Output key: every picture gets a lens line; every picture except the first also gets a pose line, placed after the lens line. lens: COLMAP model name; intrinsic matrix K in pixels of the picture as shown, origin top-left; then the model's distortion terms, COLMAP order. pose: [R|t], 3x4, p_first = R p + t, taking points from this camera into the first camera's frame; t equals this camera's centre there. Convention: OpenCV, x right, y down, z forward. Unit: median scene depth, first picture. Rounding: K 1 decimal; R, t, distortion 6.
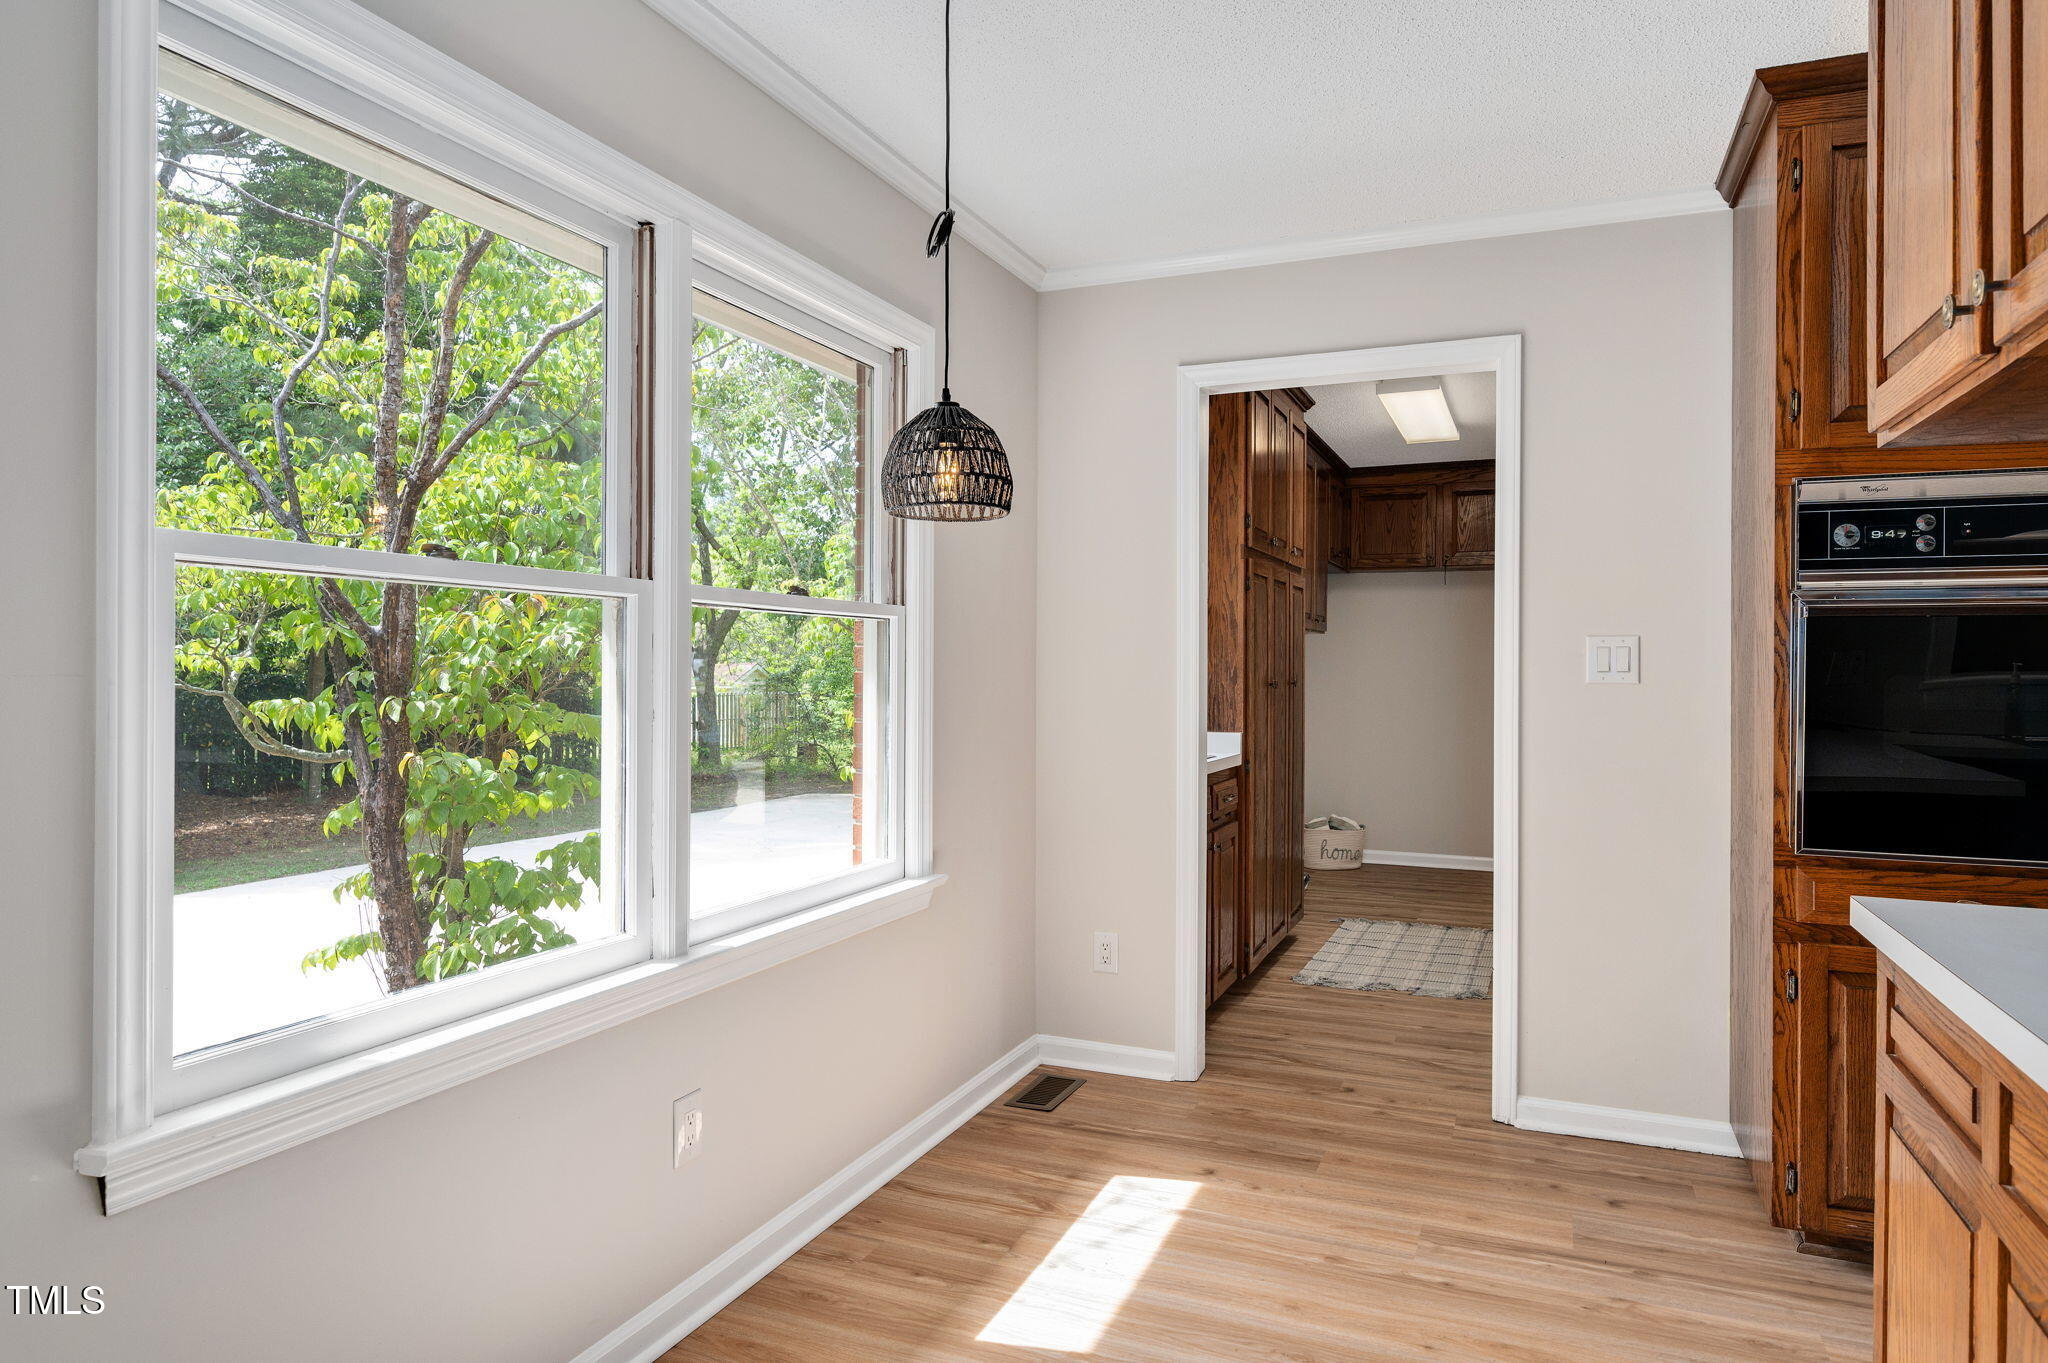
lens RADIAL K [[1235.8, 0, 1028.0], [0, 1235.8, 670.9], [0, 0, 1]] dist [0.004376, -0.001126]
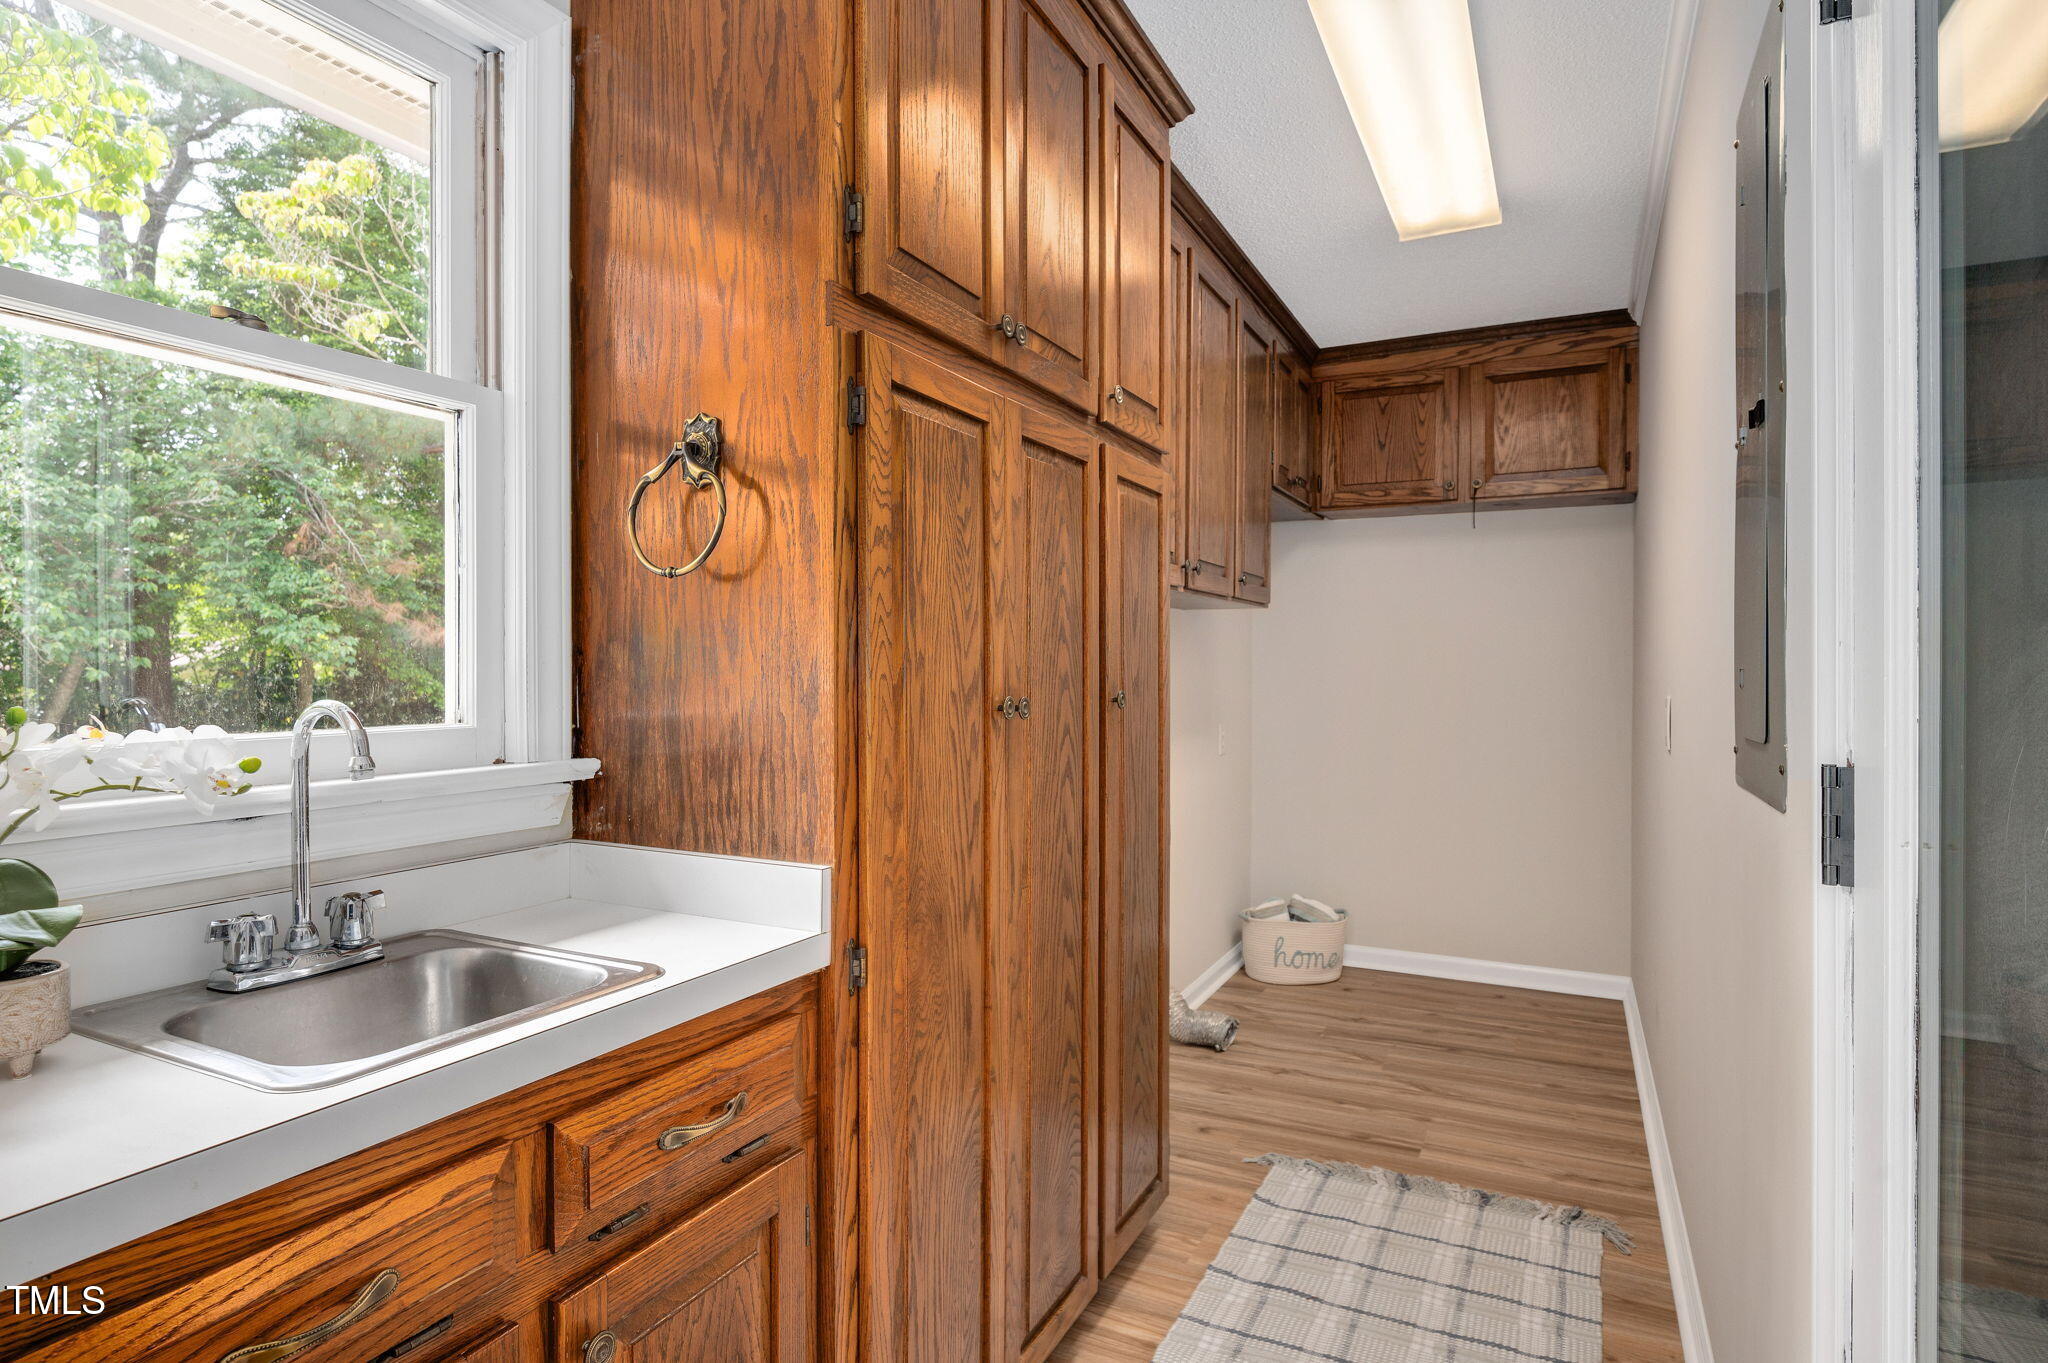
lens RADIAL K [[1136.2, 0, 1026.8], [0, 1136.2, 675.0], [0, 0, 1]] dist [-0.003063, -0.000861]
pose [[0.998769, -0.001733, -0.049566, 0.142047], [0.001961, 0.999988, 0.004553, -0.000661], [0.049558, -0.004644, 0.998760, 0.420750]]
